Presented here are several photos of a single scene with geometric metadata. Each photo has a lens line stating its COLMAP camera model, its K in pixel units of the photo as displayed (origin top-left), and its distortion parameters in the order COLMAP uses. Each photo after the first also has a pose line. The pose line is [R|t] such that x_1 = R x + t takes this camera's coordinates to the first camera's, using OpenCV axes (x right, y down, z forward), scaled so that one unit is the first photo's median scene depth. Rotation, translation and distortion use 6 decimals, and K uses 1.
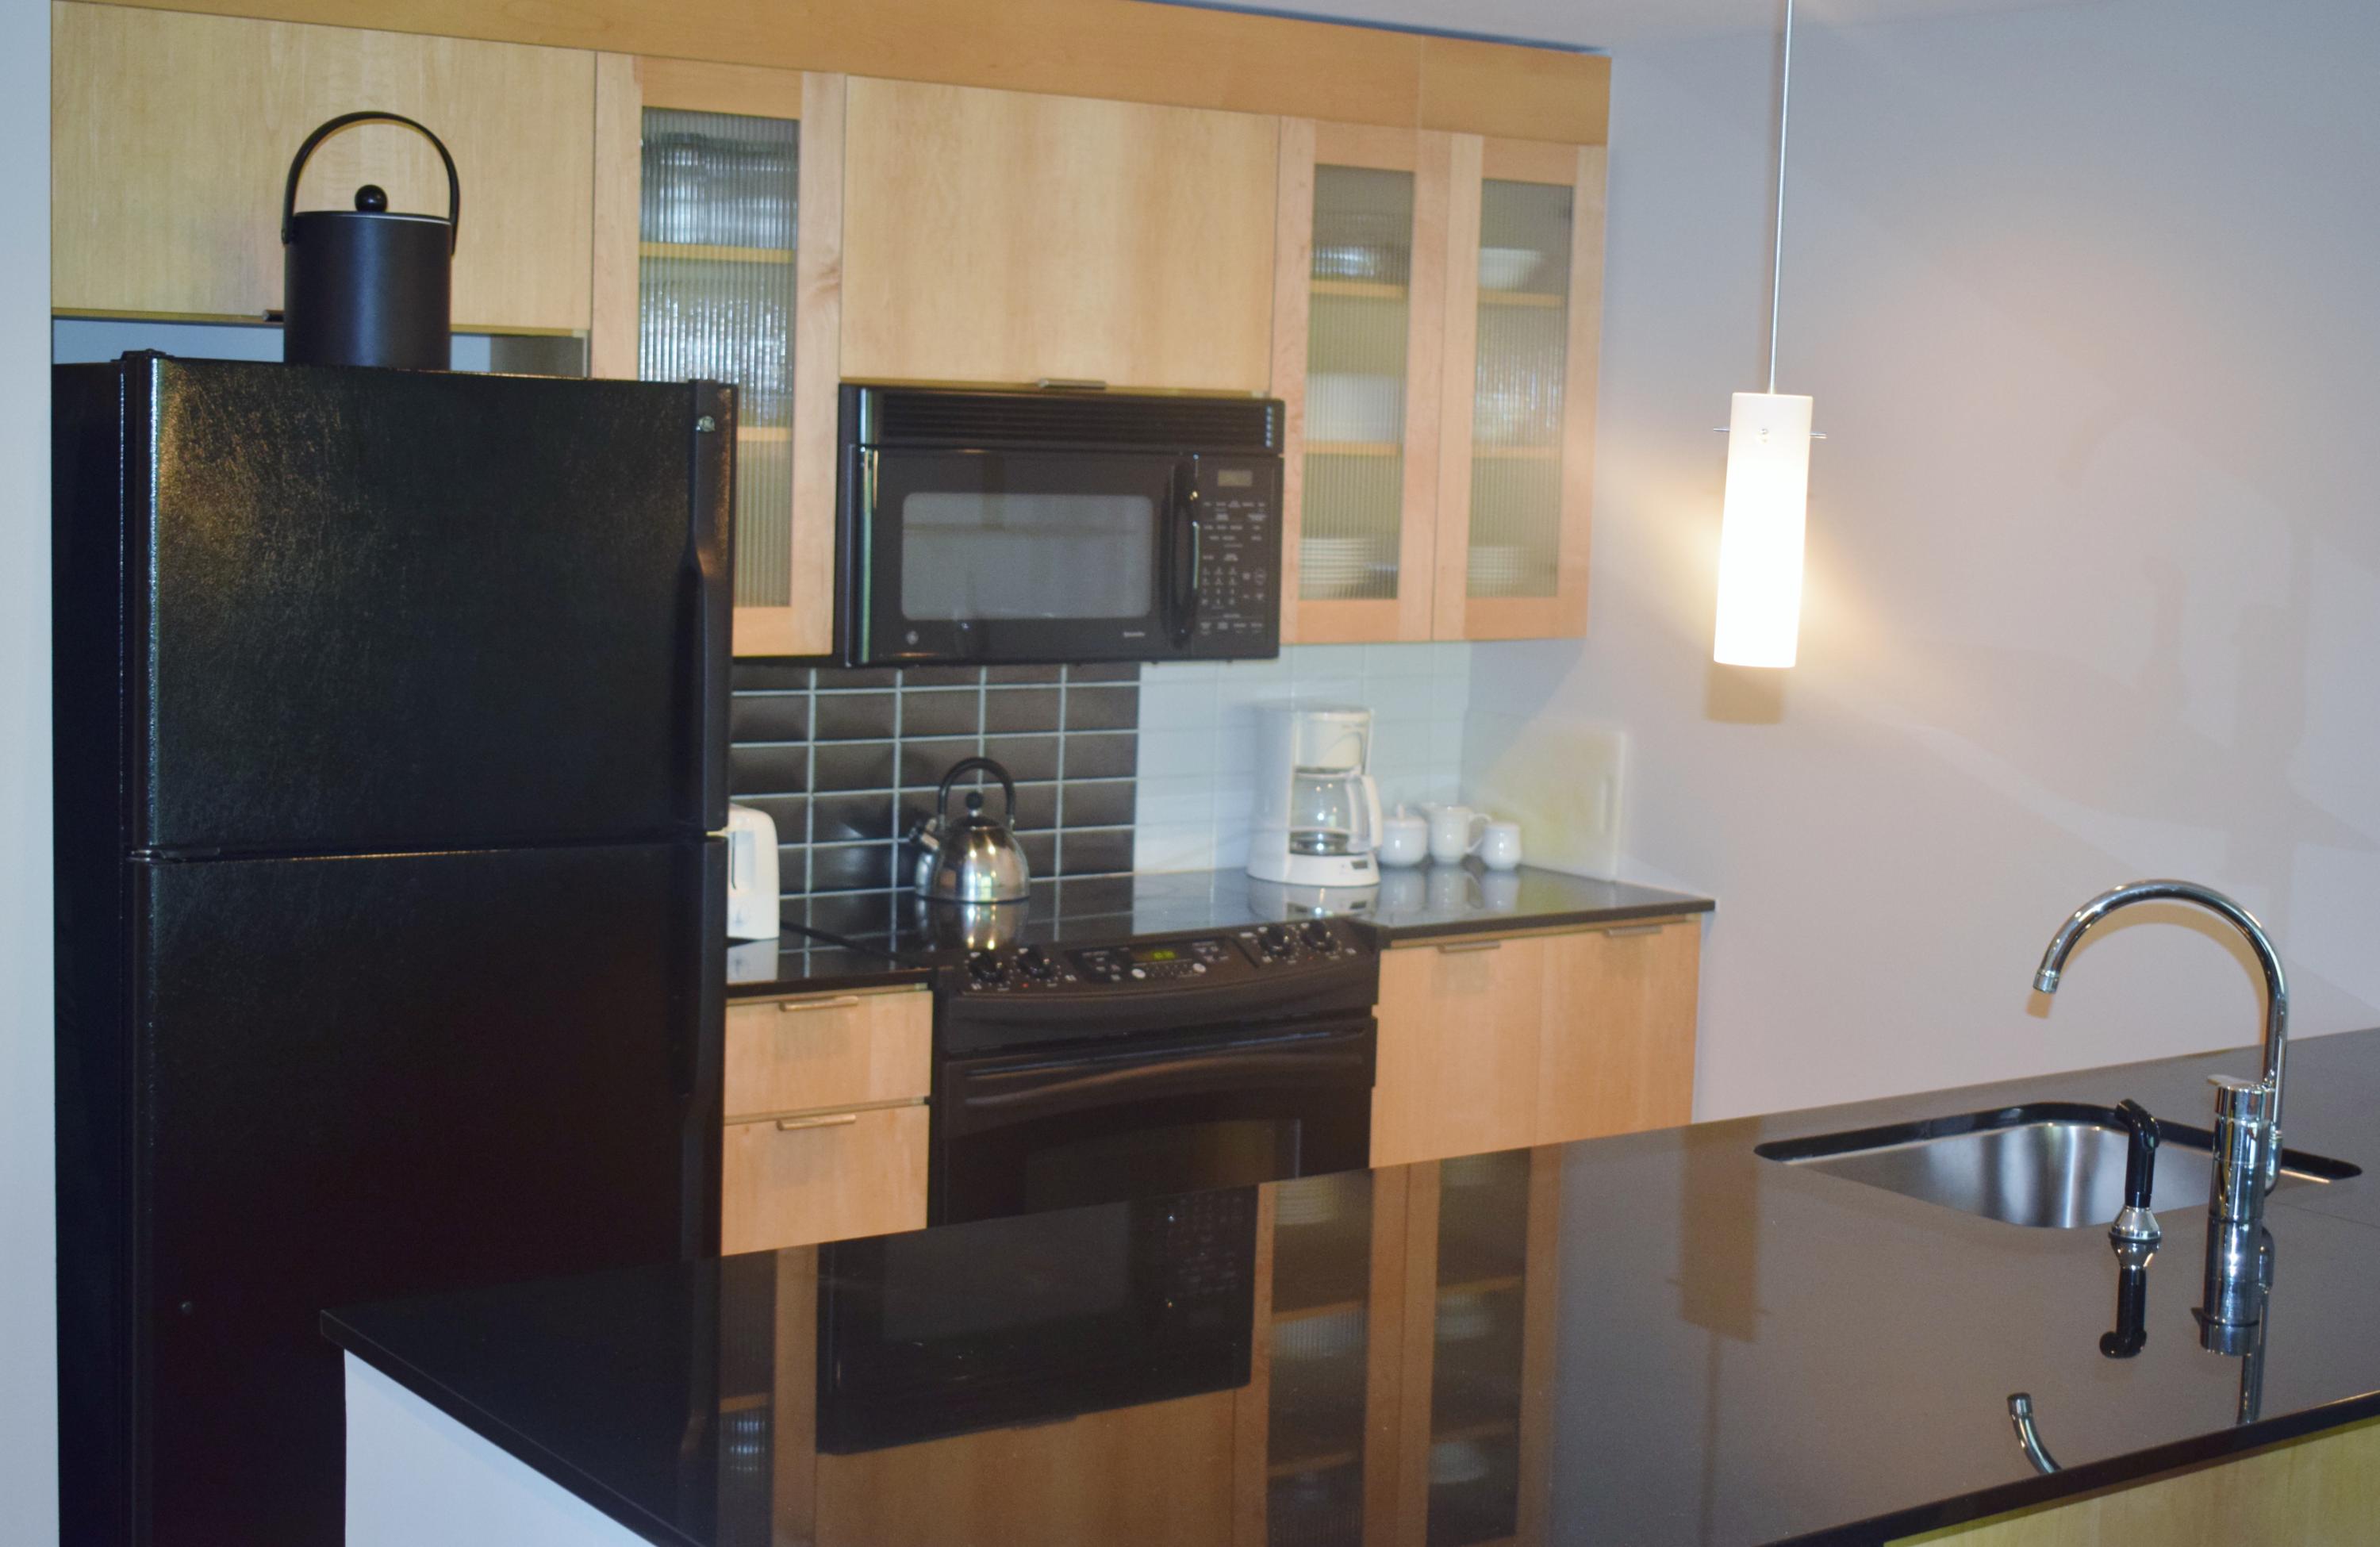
lens RADIAL K [[3314.3, 0, 1195.1], [0, 3314.3, 781.3], [0, 0, 1]] dist [-0.048218, 0.000000]
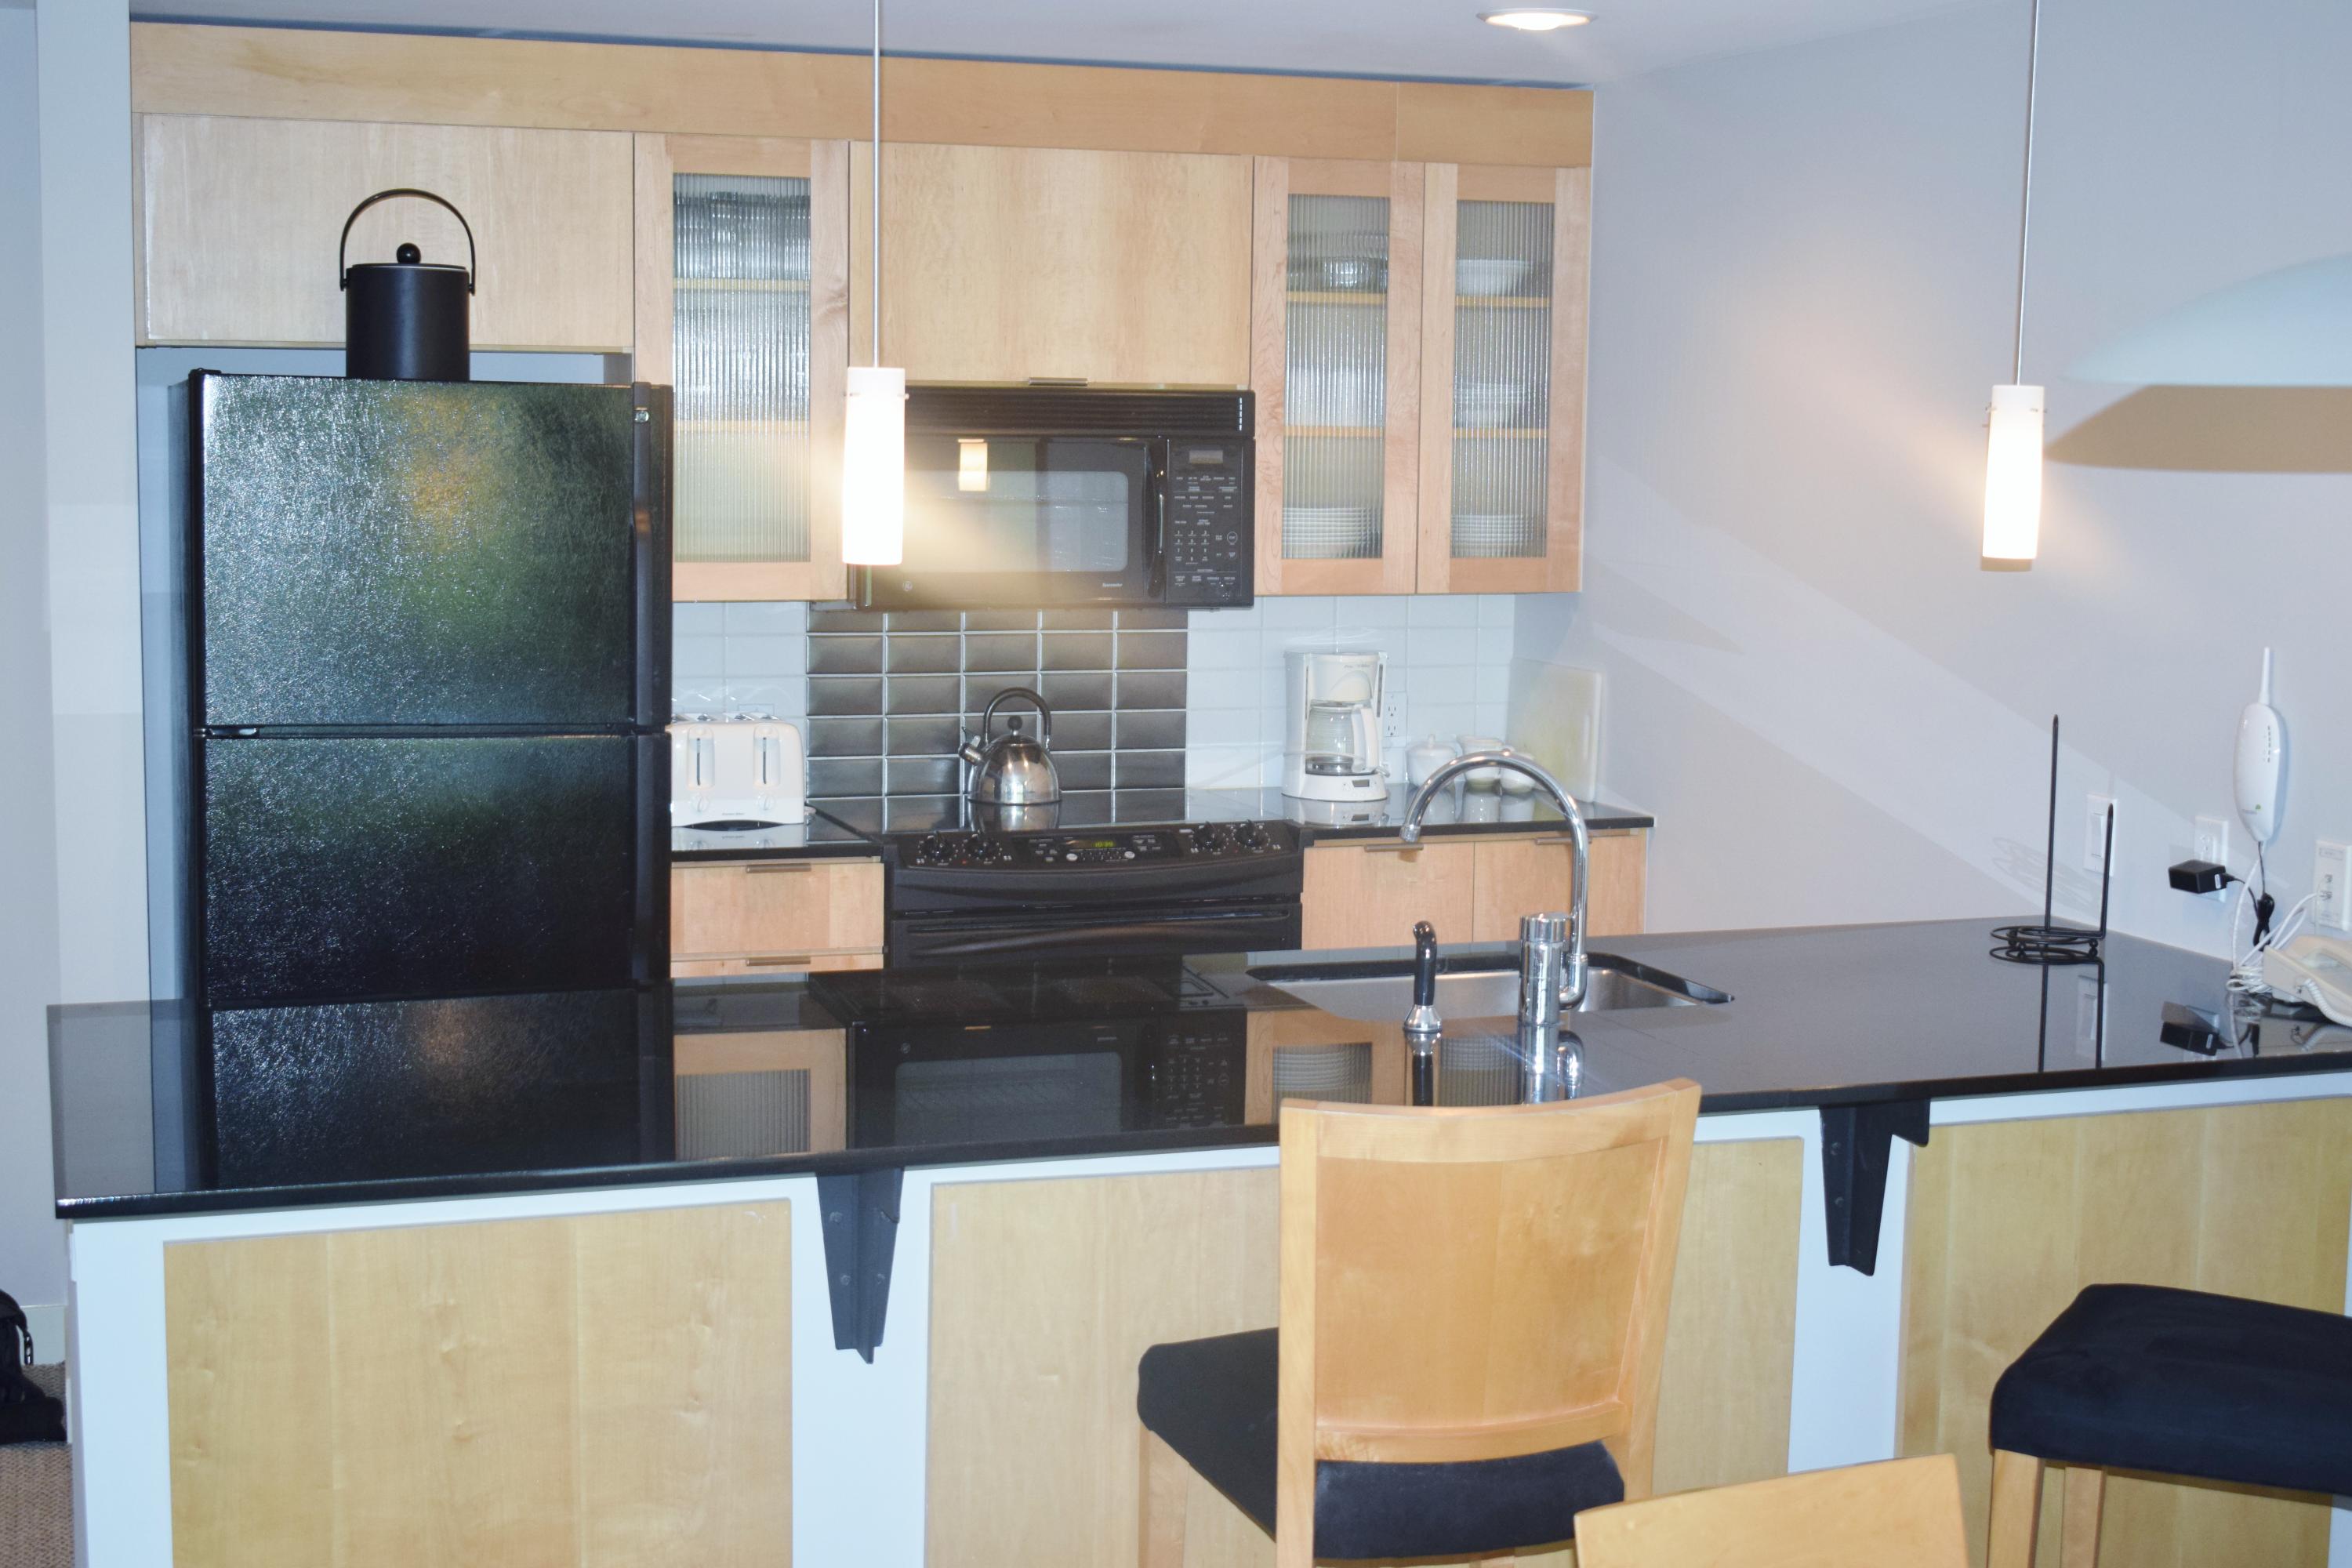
lens RADIAL K [[3210.4, 0, 1172.9], [0, 3210.4, 789.5], [0, 0, 1]] dist [-0.048174, 0.000000]
pose [[0.958278, 0.013752, -0.285506, 0.344051], [-0.013811, 0.999903, 0.001807, 0.028810], [0.285503, 0.002211, 0.958375, -0.130514]]
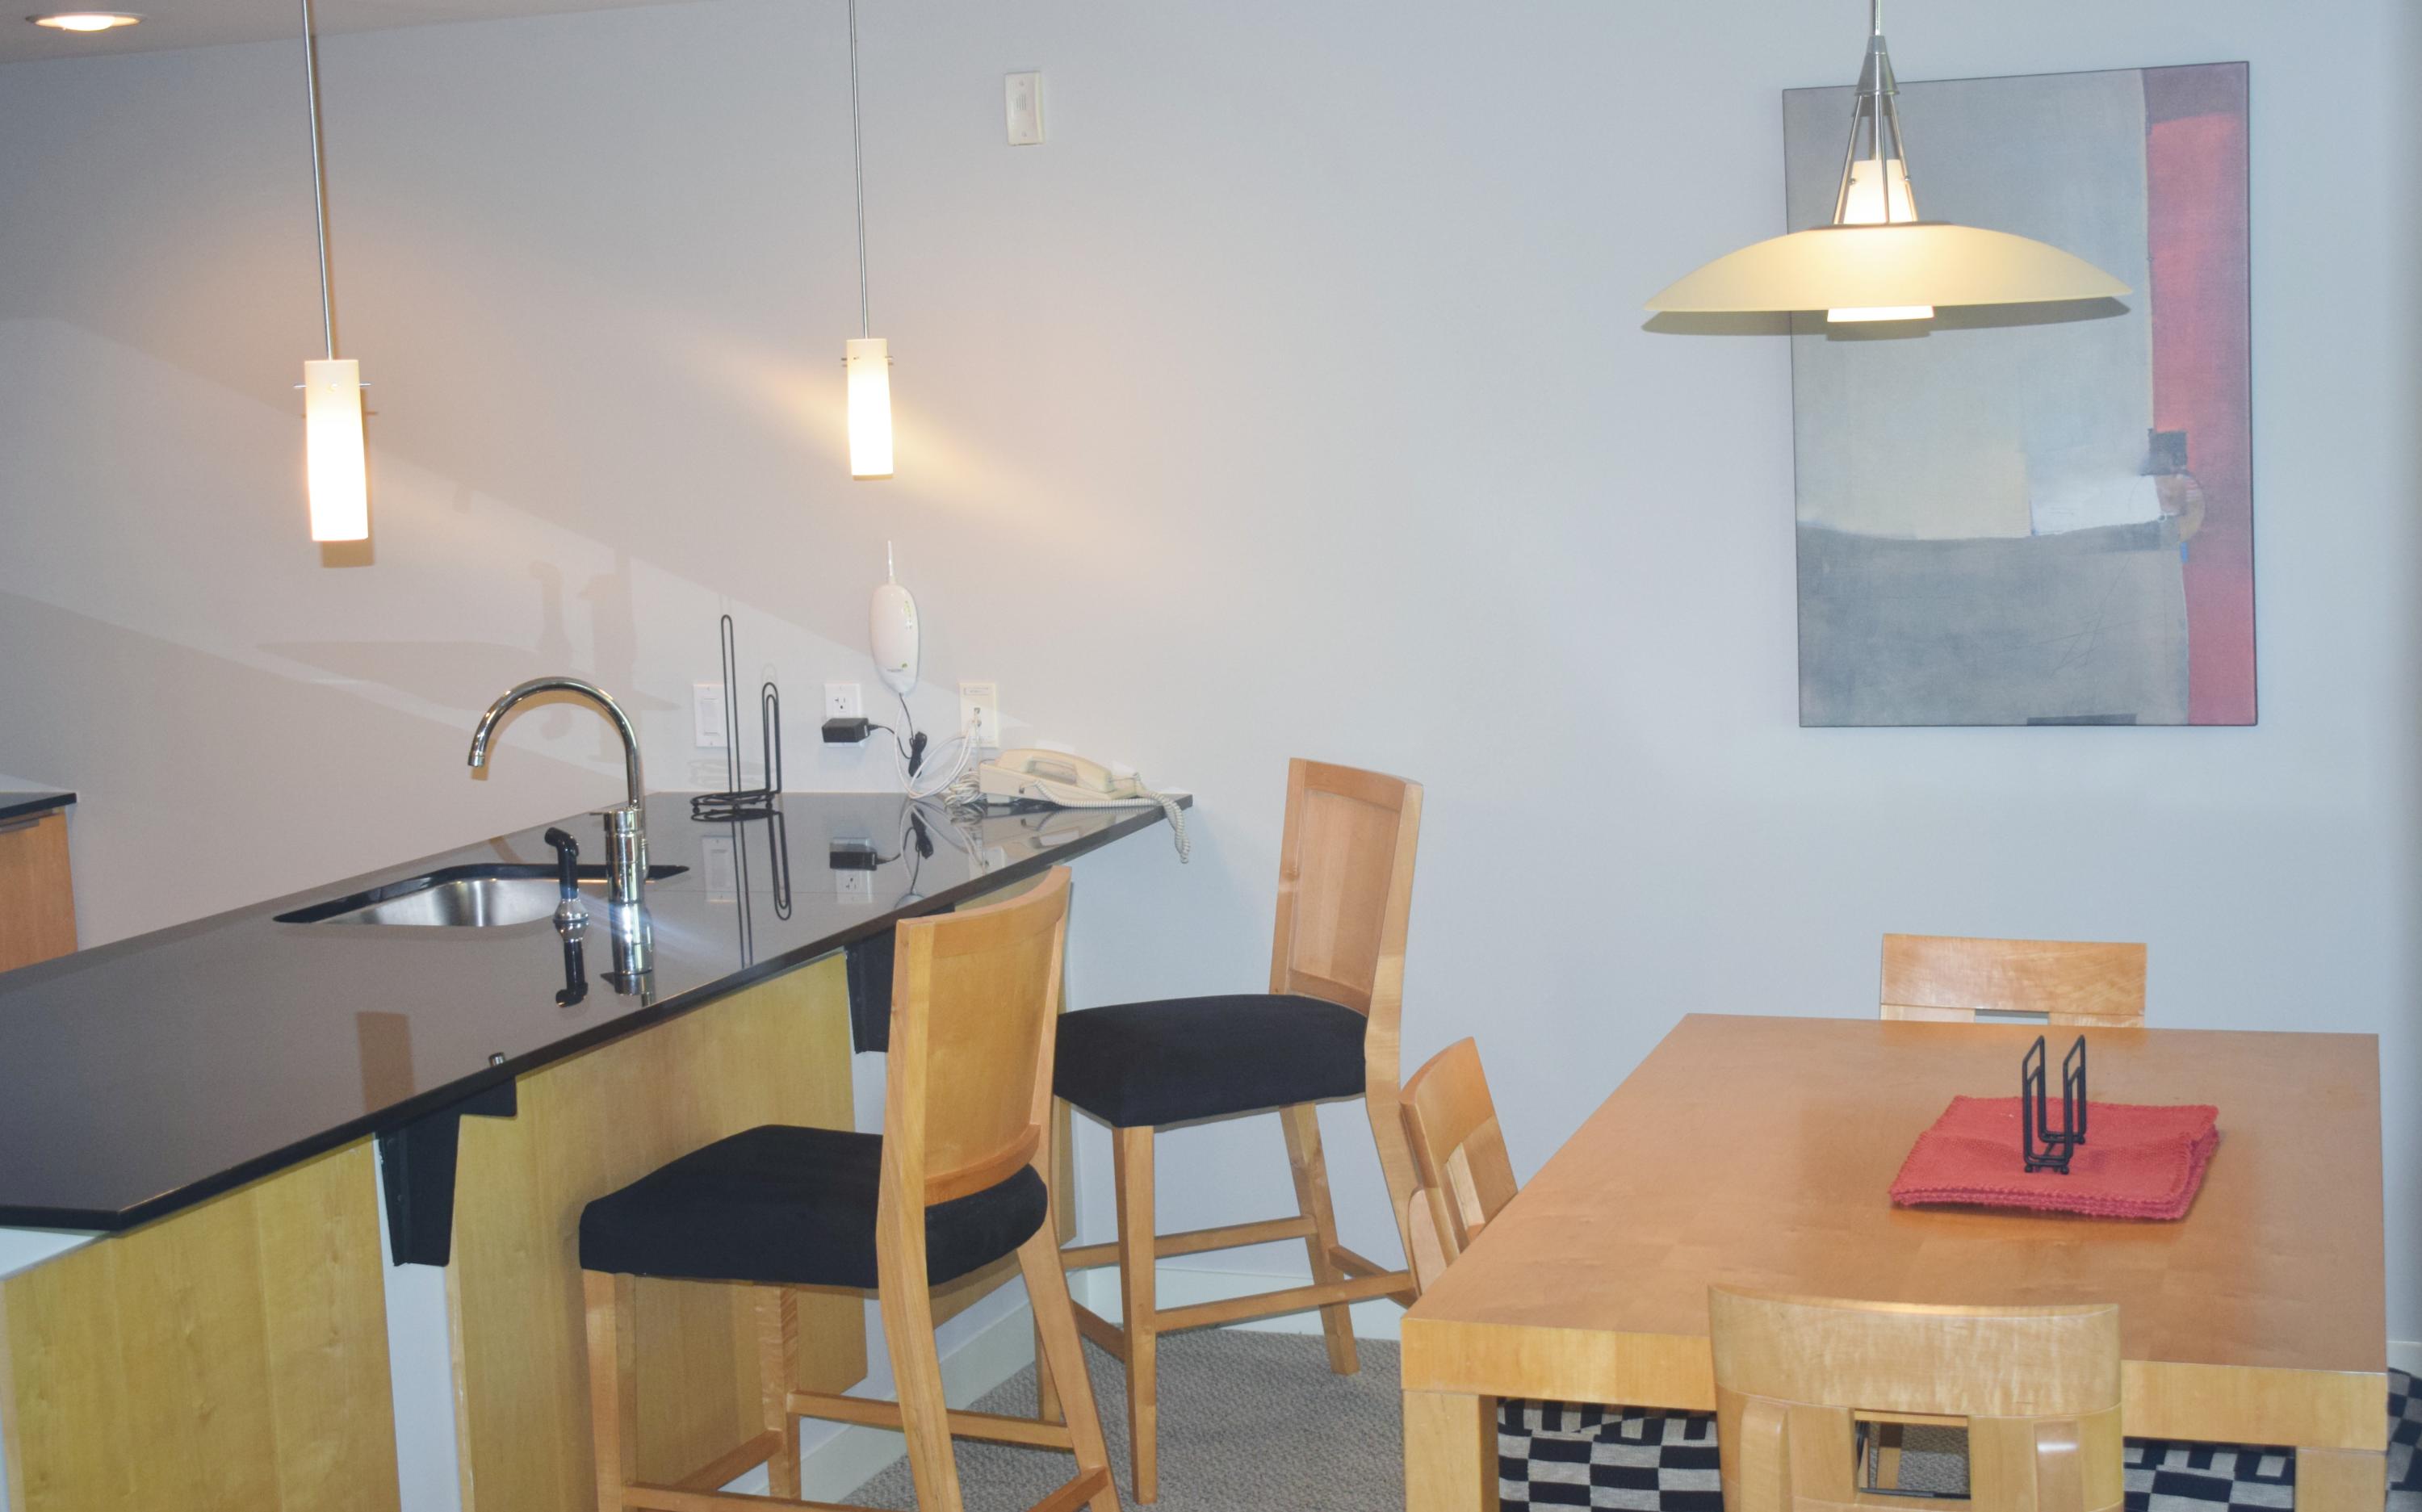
lens RADIAL K [[3488.4, 0, 1213.6], [0, 3488.4, 739.6], [0, 0, 1]] dist [-0.025801, 0.000000]
pose [[0.830386, -0.130609, 0.541665, -0.189917], [0.130394, 0.990696, 0.038983, 0.023357], [-0.541716, 0.038259, 0.839690, -0.279740]]
